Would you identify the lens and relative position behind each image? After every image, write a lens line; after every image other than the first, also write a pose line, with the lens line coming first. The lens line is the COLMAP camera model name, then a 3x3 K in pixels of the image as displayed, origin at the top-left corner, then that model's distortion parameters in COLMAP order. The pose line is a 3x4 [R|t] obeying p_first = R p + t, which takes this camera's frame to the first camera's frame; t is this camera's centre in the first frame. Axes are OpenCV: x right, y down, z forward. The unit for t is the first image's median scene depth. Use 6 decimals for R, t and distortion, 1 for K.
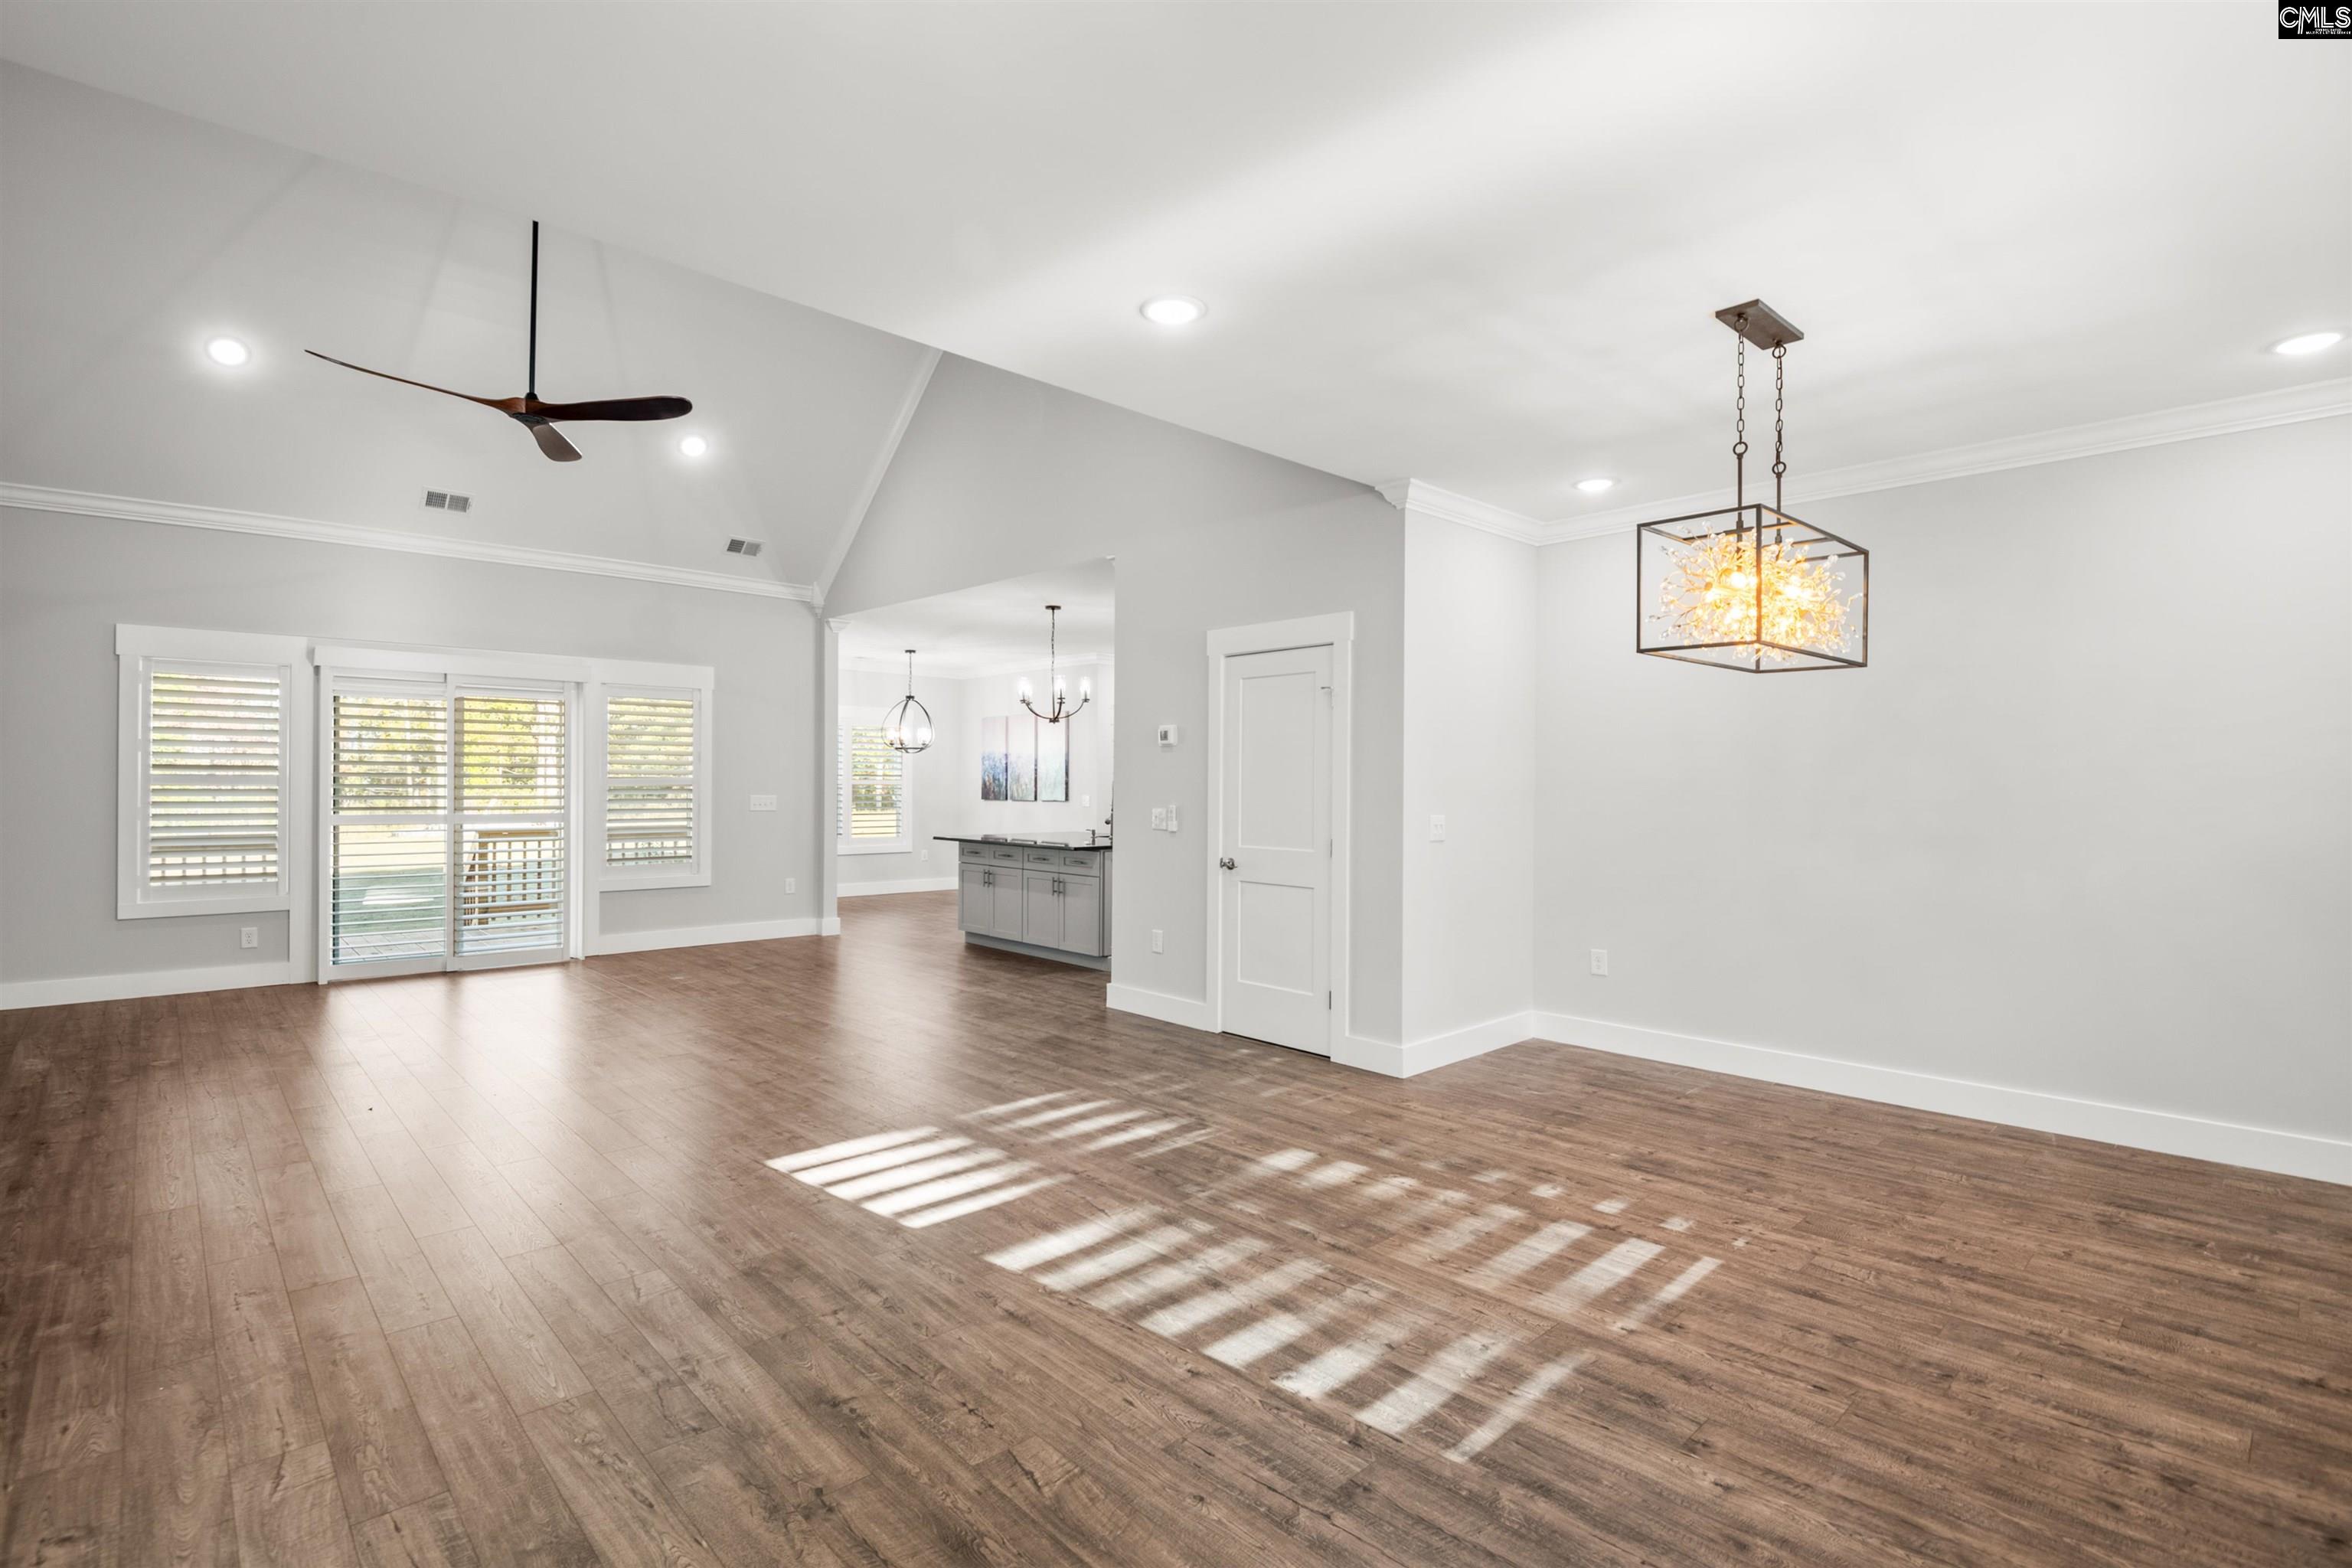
lens RADIAL K [[1081.8, 0, 1154.3], [0, 1081.8, 781.9], [0, 0, 1]] dist [0.011249, -0.017199]
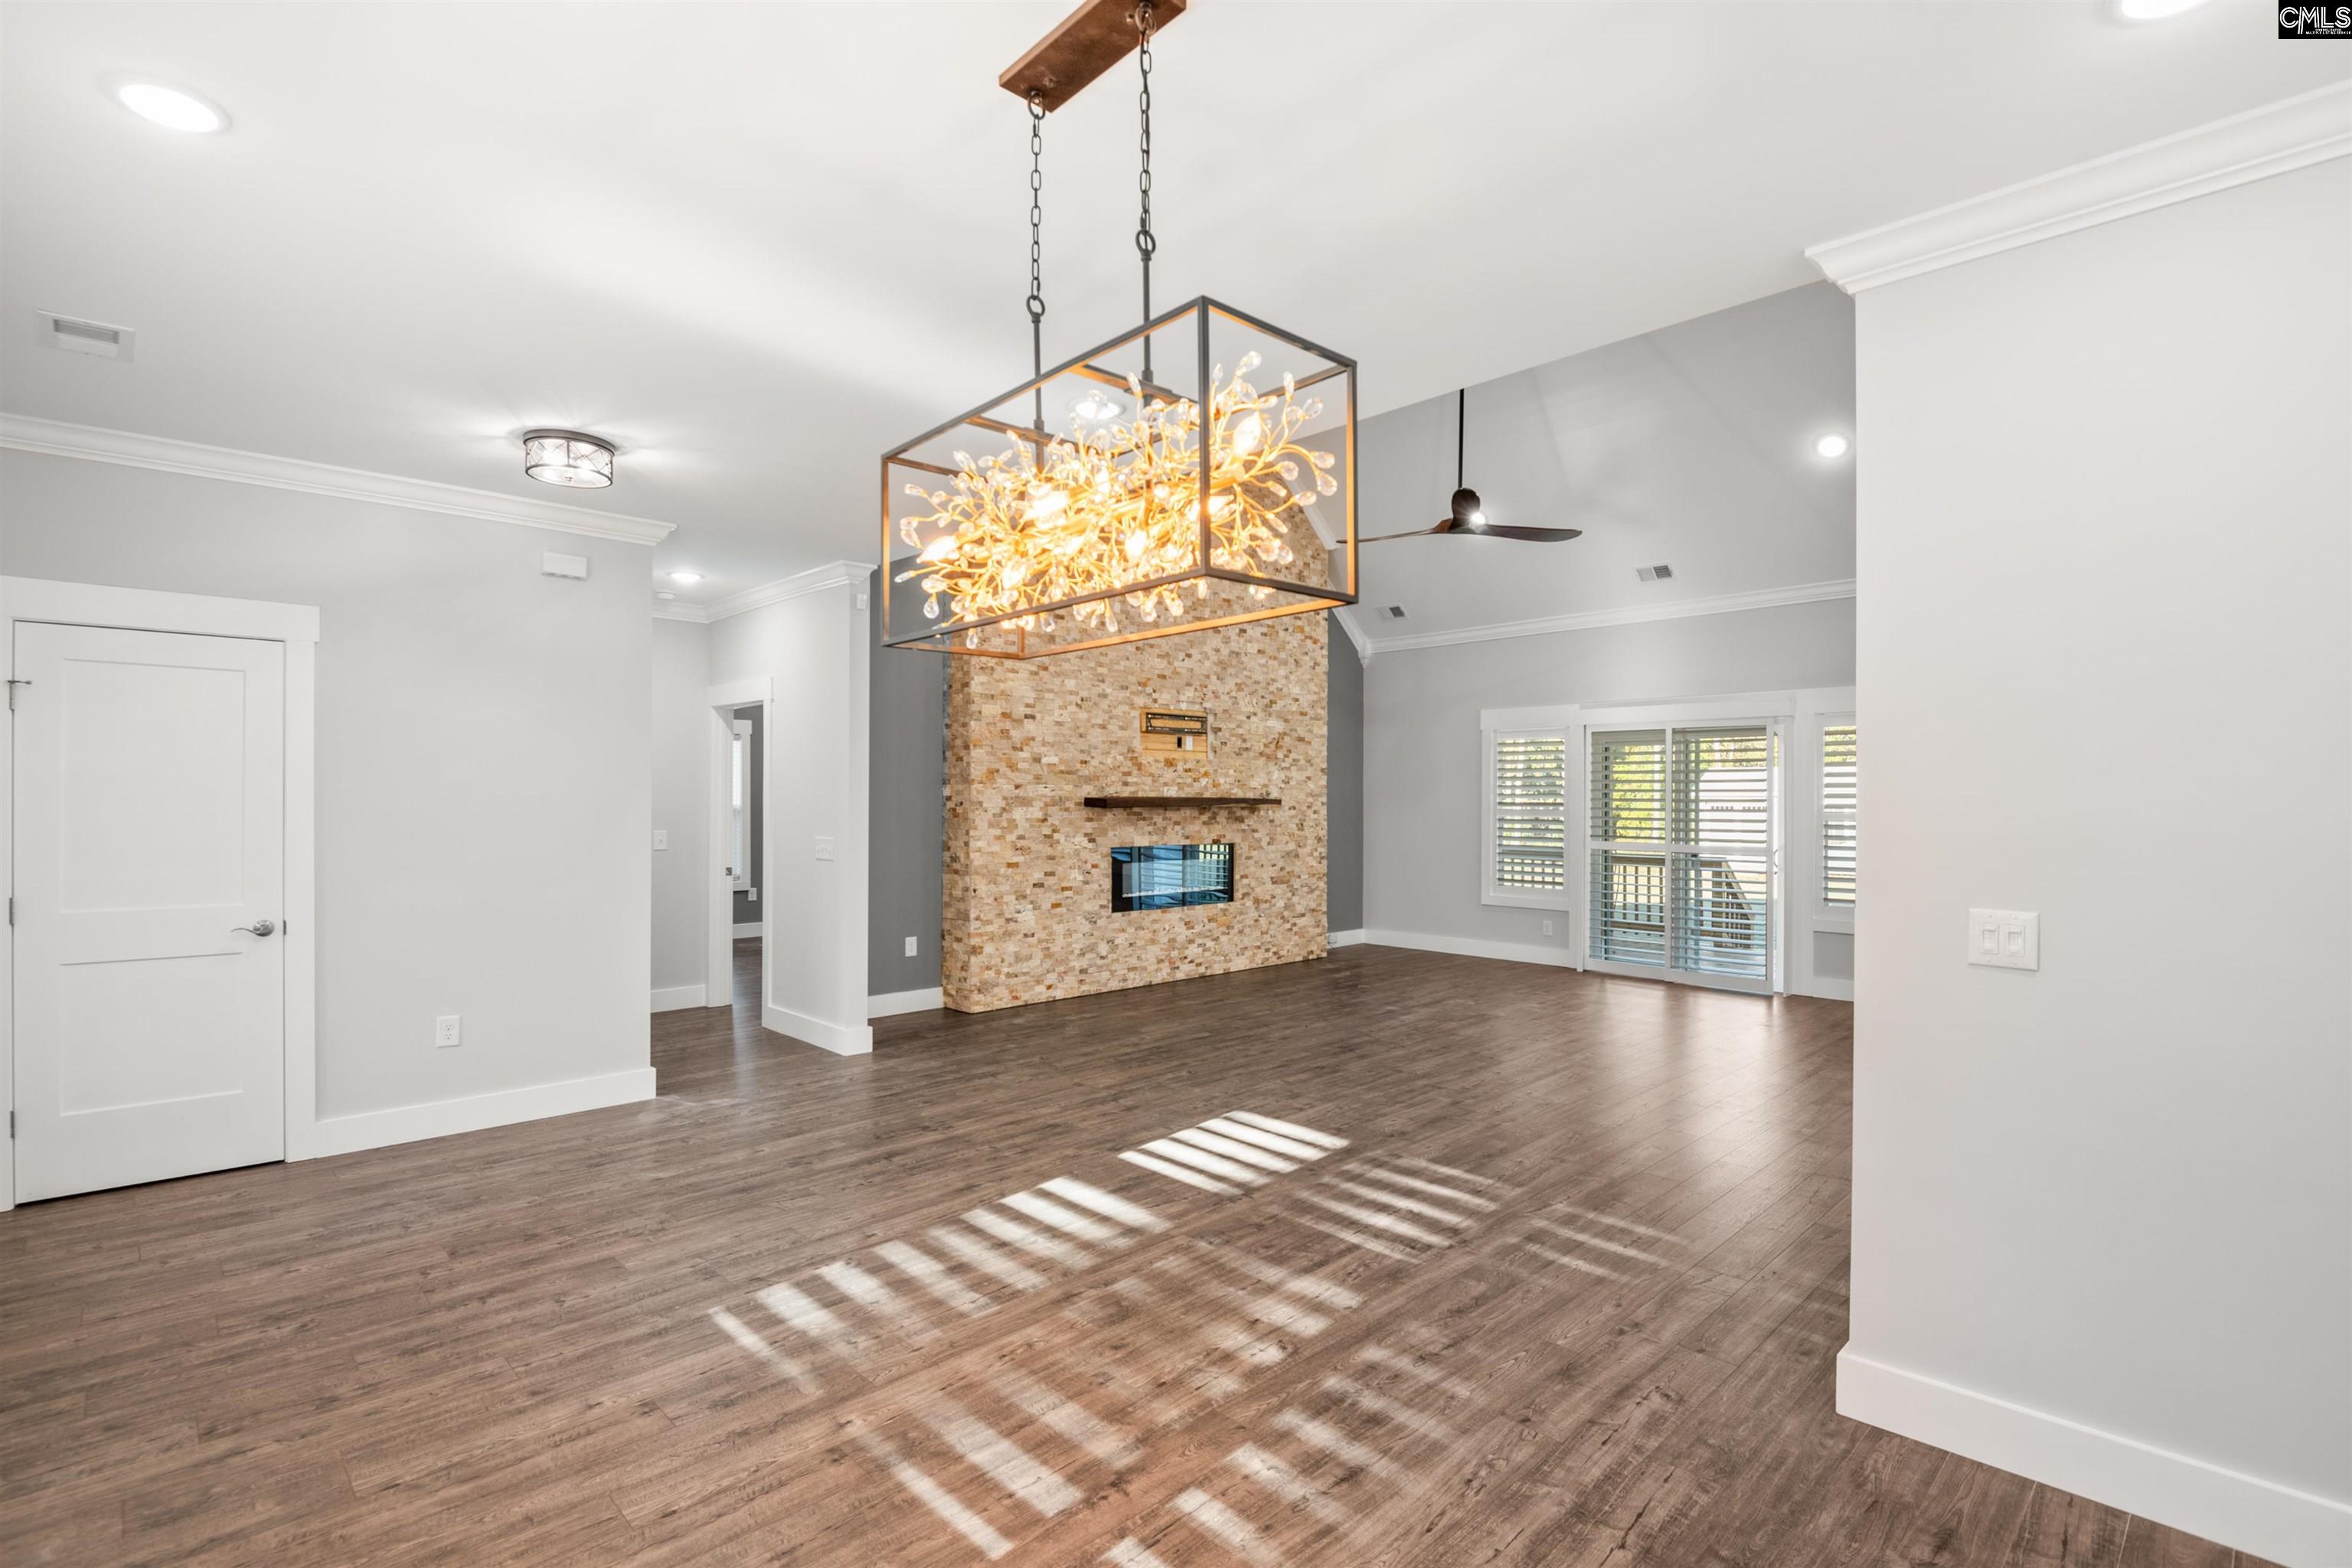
lens RADIAL K [[1081.8, 0, 1163.9], [0, 1081.8, 805.9], [0, 0, 1]] dist [0.011249, -0.017199]
pose [[0.021835, 0.000491, -0.999761, 0.827733], [-0.003368, 0.999994, 0.000418, -0.015380], [0.999756, 0.003358, 0.021837, 0.756715]]
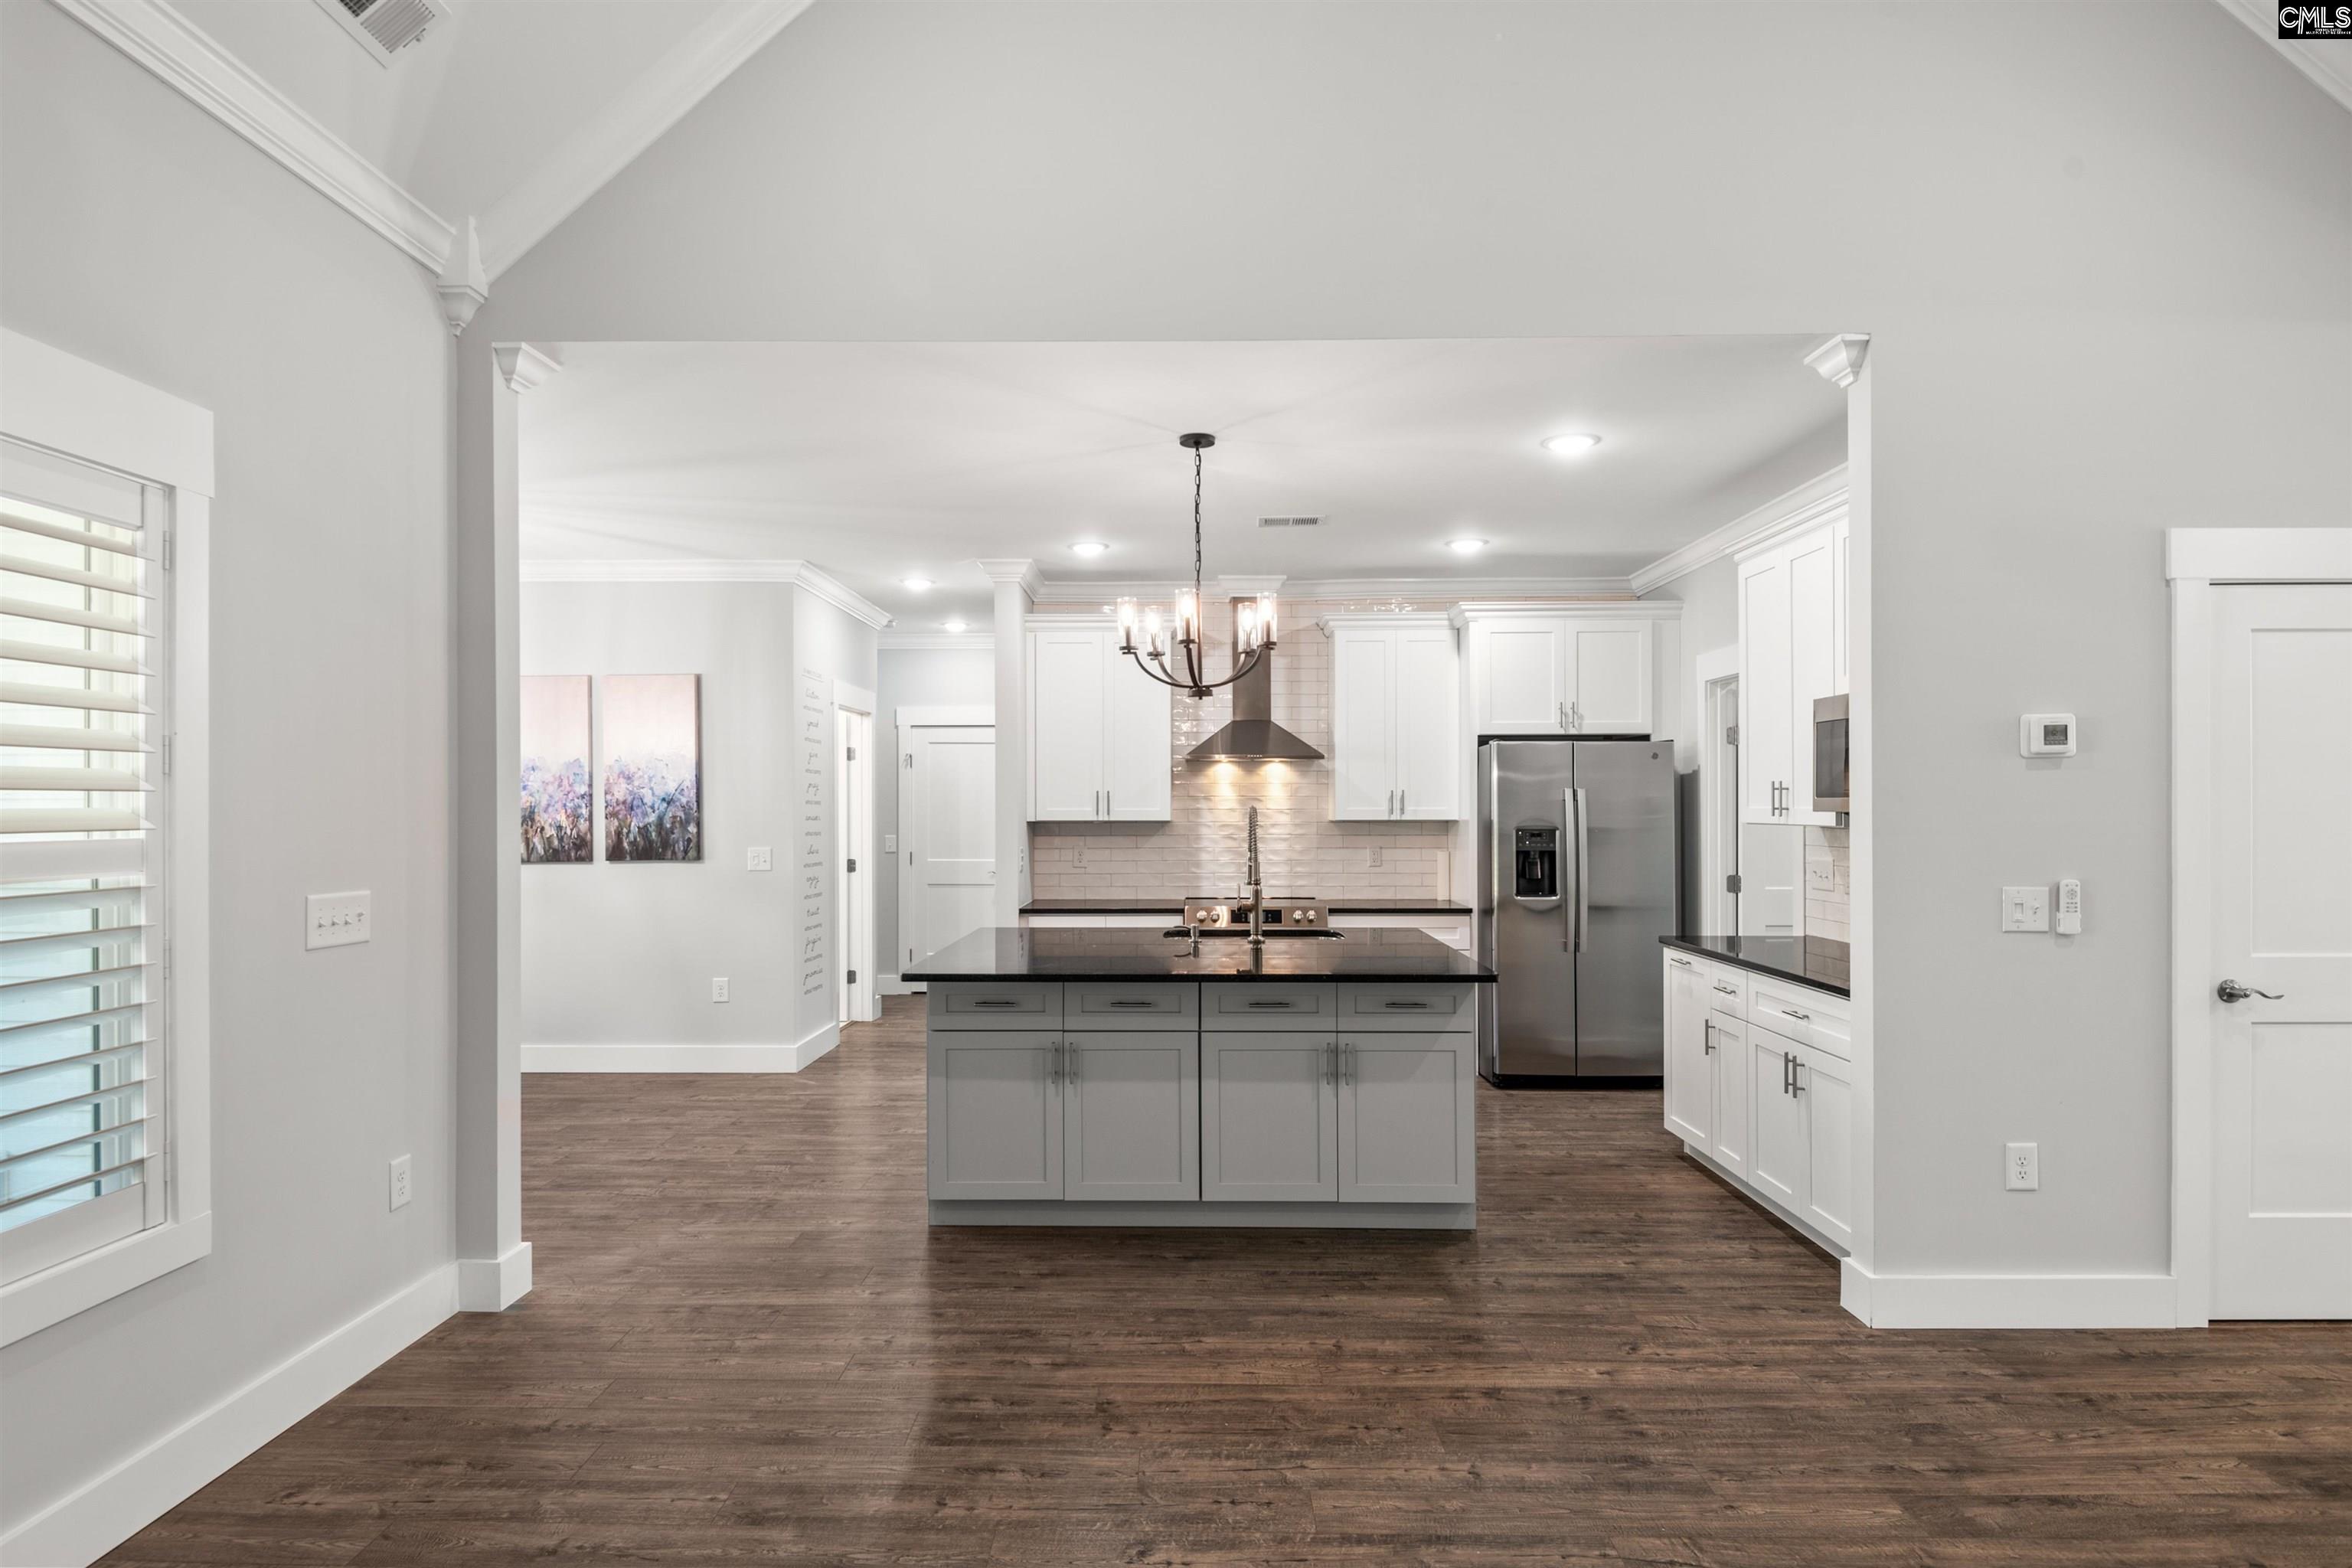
lens RADIAL K [[1250.2, 0, 1164.3], [0, 1250.2, 806.7], [0, 0, 1]] dist [0.005076, -0.011055]
pose [[0.693322, -0.008232, 0.720581, -0.934289], [0.004811, 0.999965, 0.006795, -0.024526], [-0.720612, -0.001245, 0.693338, 1.262434]]
